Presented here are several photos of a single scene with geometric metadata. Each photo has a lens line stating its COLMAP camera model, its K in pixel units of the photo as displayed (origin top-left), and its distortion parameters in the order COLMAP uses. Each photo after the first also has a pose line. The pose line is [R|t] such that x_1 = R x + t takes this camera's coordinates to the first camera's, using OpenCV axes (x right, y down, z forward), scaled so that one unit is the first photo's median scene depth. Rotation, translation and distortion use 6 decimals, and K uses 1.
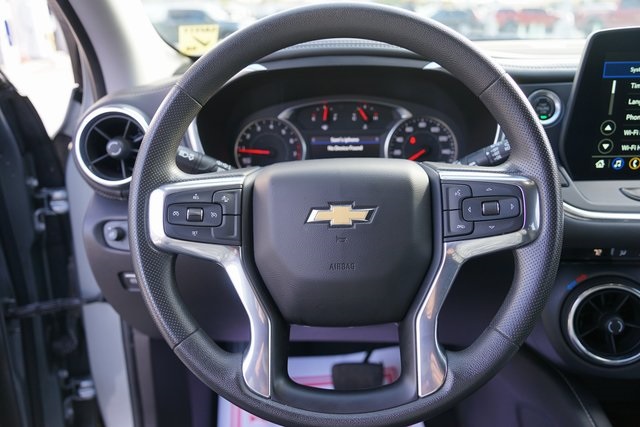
lens RADIAL K [[511.1, 0, 320.0], [0, 511.1, 213.5], [0, 0, 1]] dist [-0.039738, 0.006904]
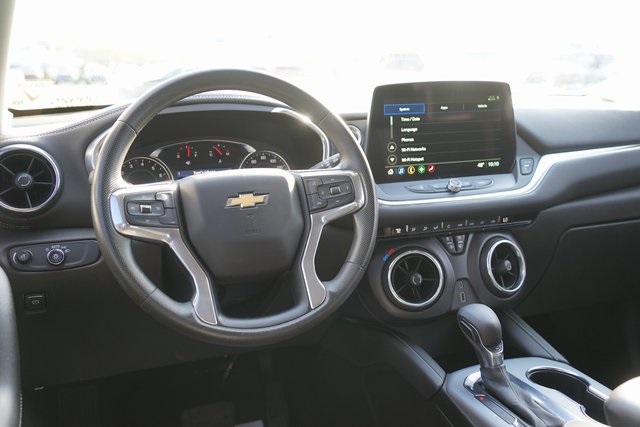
lens RADIAL K [[718.7, 0, 320.0], [0, 718.7, 213.5], [0, 0, 1]] dist [0.013970, 0.038833]
pose [[0.912911, -0.064139, 0.403088, -0.510595], [0.136192, 0.978844, -0.152694, 0.324561], [-0.384767, 0.194294, 0.902333, -0.829420]]
